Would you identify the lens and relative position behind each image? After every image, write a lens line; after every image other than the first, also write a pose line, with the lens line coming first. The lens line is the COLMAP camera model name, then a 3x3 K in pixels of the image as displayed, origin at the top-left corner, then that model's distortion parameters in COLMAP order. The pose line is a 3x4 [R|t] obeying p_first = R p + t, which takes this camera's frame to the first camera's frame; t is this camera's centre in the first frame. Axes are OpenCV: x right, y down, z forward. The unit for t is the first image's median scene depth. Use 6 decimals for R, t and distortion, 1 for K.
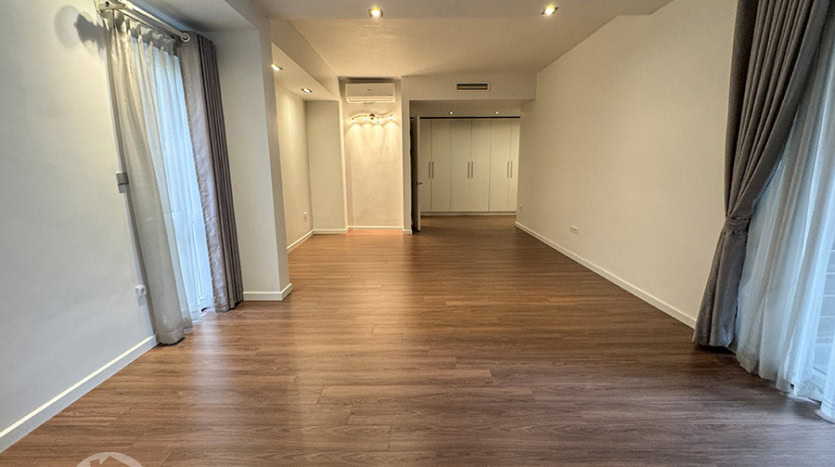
lens RADIAL K [[333.4, 0, 420.1], [0, 333.4, 231.7], [0, 0, 1]] dist [0.000617, -0.000062]
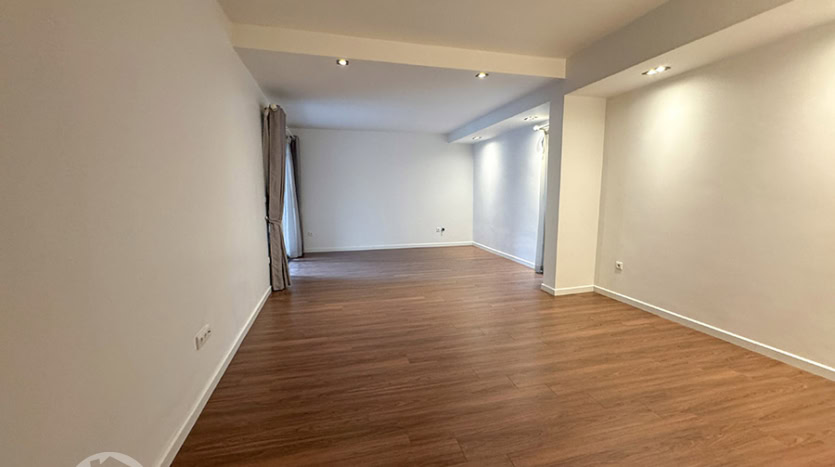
lens RADIAL K [[333.4, 0, 420.1], [0, 333.4, 231.7], [0, 0, 1]] dist [0.000617, -0.000062]
pose [[-0.969905, 0.044637, -0.239357, 0.401852], [-0.030568, 0.952951, 0.301579, -0.431590], [0.241557, 0.299819, -0.922908, 2.151912]]
